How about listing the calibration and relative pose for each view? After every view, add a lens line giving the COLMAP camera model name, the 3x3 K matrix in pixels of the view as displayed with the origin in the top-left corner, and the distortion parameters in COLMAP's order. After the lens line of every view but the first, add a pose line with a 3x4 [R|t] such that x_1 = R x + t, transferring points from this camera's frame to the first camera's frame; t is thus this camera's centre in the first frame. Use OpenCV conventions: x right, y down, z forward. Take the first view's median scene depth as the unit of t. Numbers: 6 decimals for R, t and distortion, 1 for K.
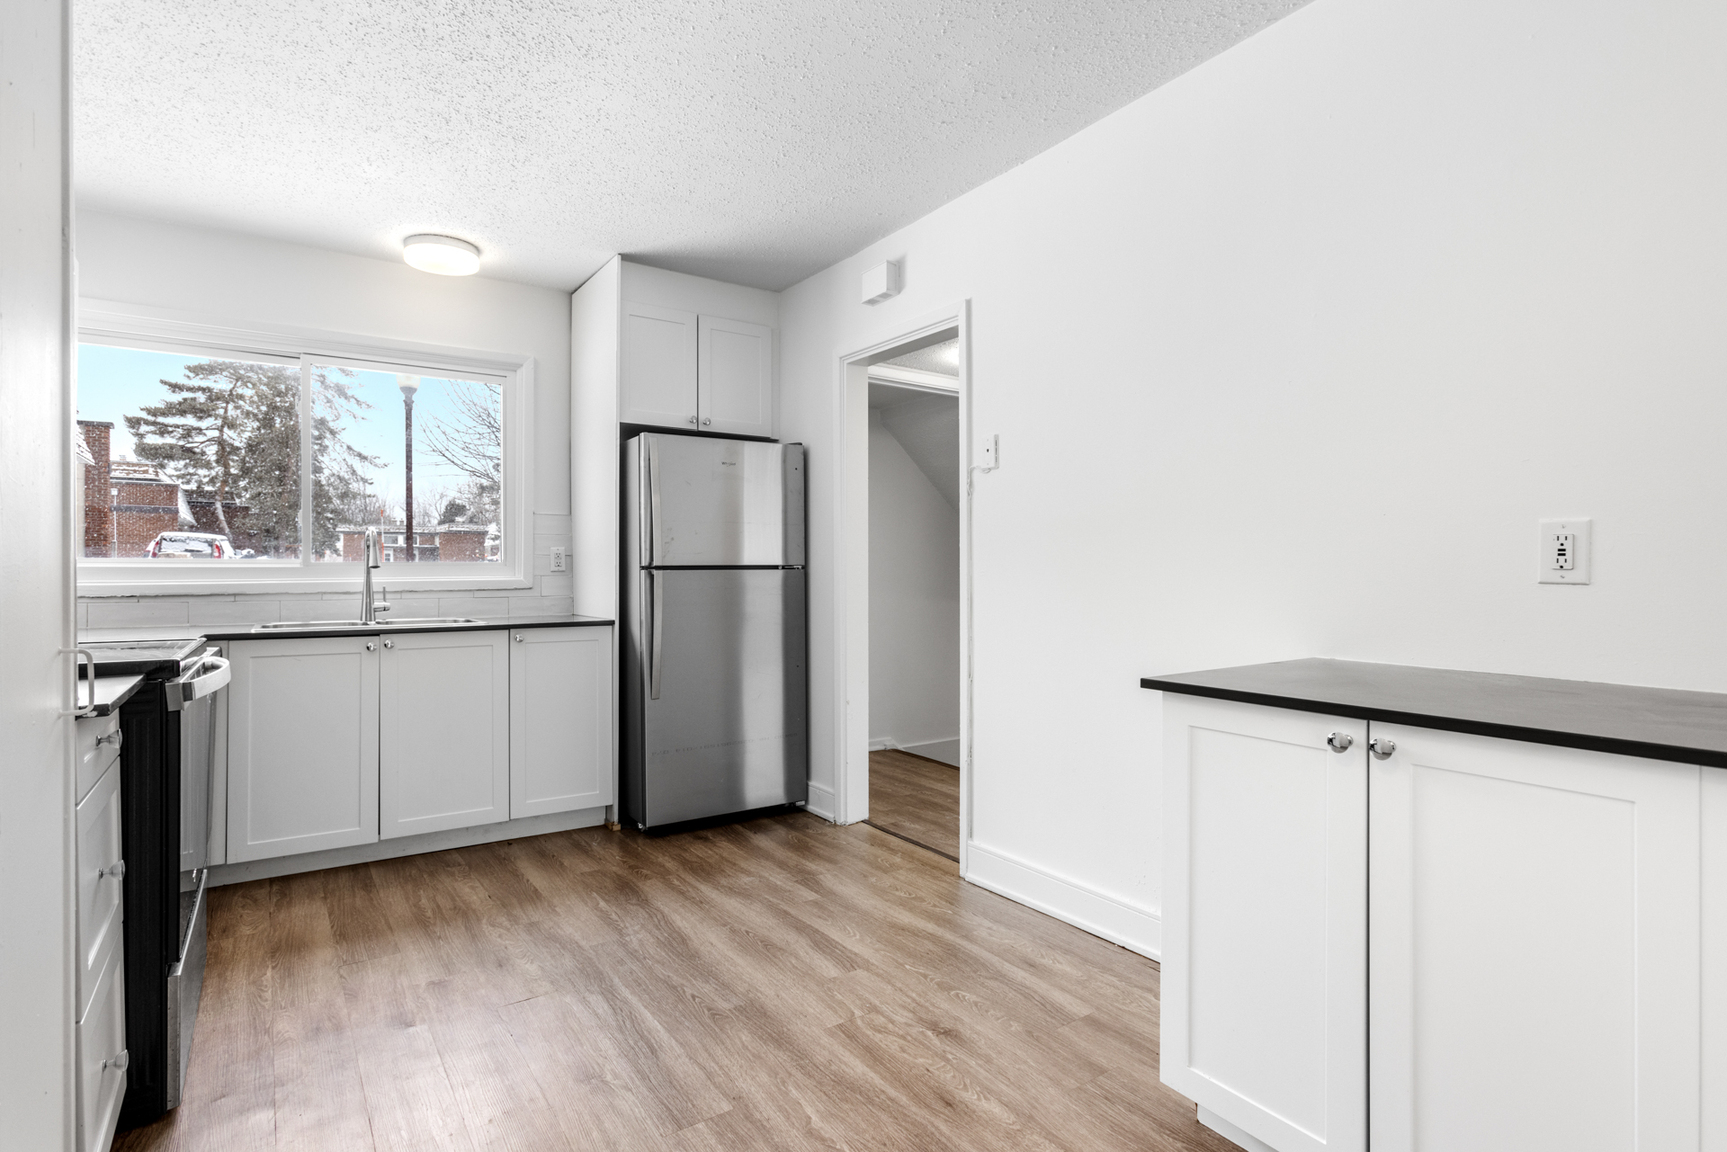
lens RADIAL K [[861.9, 0, 863.5], [0, 861.9, 576.0], [0, 0, 1]] dist [0.002333, 0.000560]
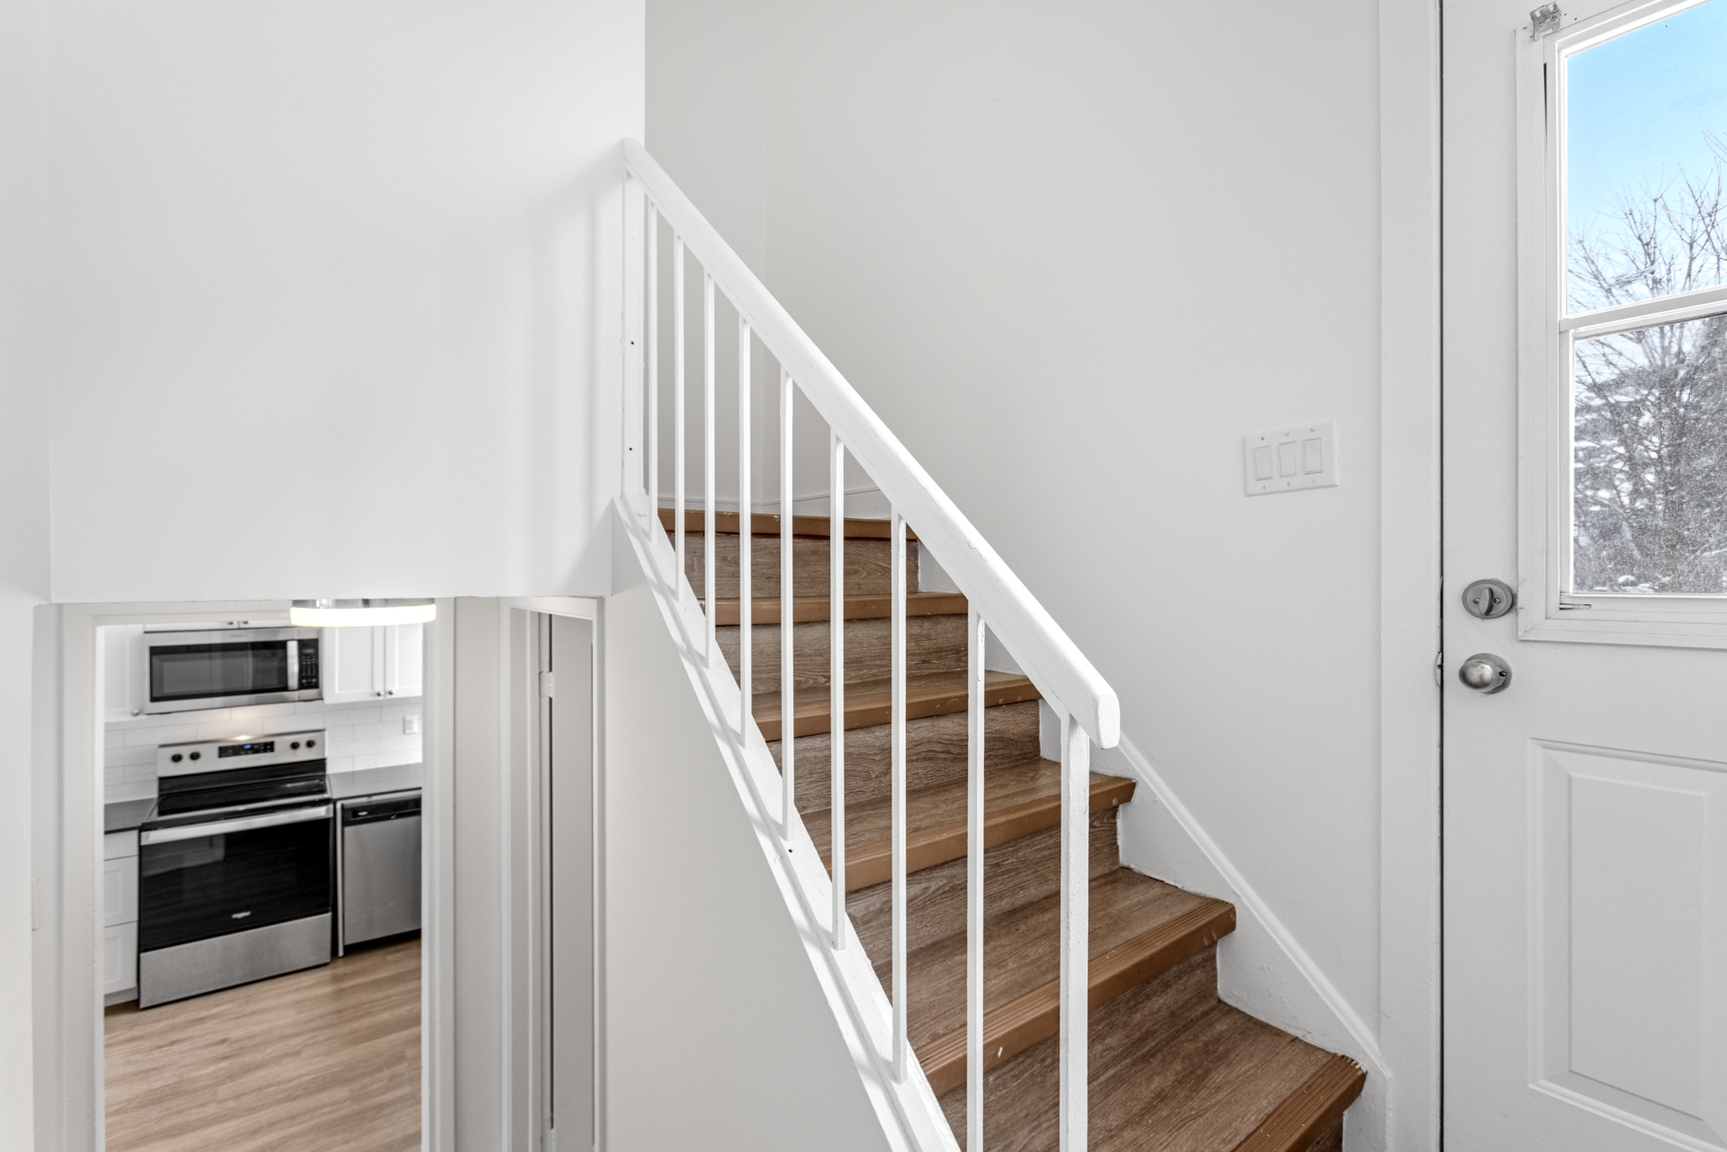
lens RADIAL K [[767.1, 0, 863.5], [0, 767.1, 576.0], [0, 0, 1]] dist [0.001677, 0.000413]
pose [[0.029821, 0.006504, -0.999534, 0.874829], [-0.001586, 0.999978, 0.006459, -0.383110], [0.999554, 0.001393, 0.029831, 1.804457]]
